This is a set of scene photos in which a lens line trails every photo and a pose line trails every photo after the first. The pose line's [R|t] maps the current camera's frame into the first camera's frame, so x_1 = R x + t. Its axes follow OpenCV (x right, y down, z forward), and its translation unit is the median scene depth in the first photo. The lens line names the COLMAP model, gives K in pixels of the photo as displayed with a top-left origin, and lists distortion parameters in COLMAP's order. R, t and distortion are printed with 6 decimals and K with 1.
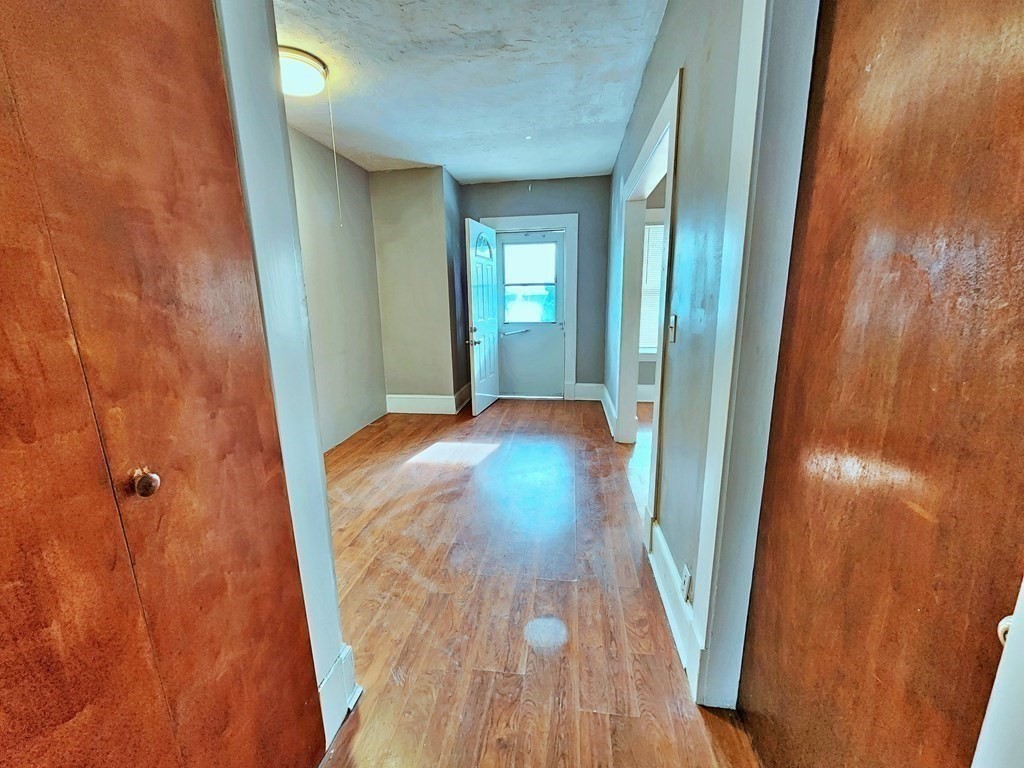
lens RADIAL K [[416.1, 0, 512.0], [0, 416.1, 384.0], [0, 0, 1]] dist [0.001402, 0.000331]
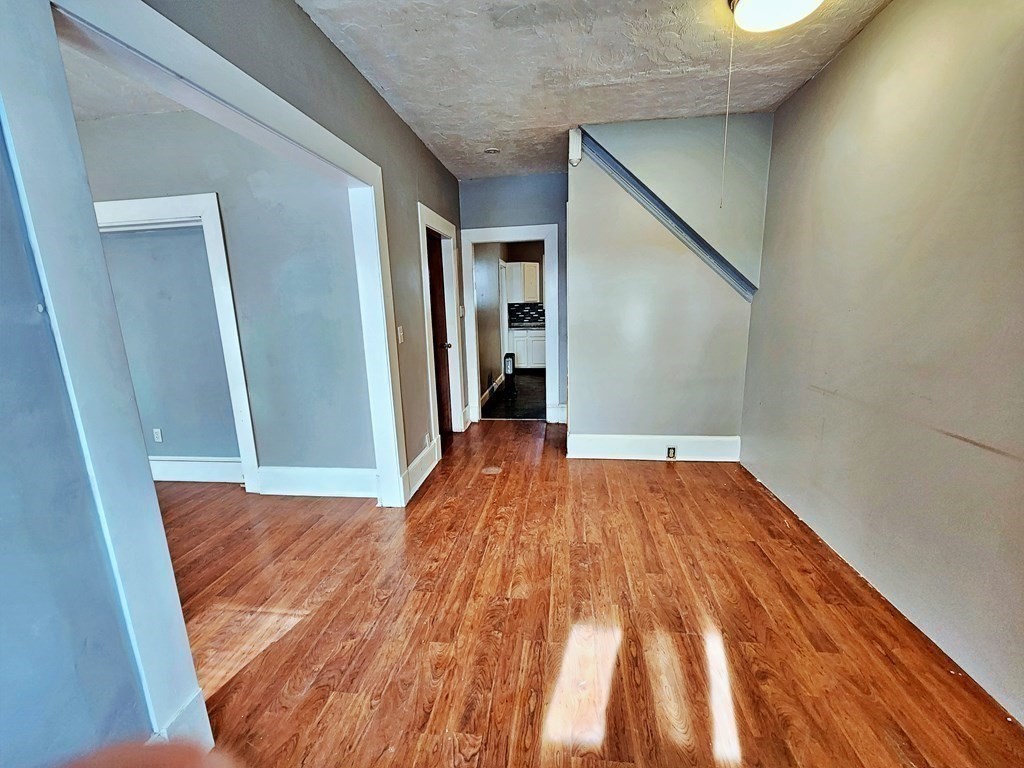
lens RADIAL K [[416.1, 0, 512.0], [0, 416.1, 384.0], [0, 0, 1]] dist [0.001402, 0.000331]
pose [[-0.998639, 0.052162, 0.000361, -0.039203], [0.048102, 0.918195, 0.393197, -0.554237], [0.020179, 0.392679, -0.919454, 2.483877]]
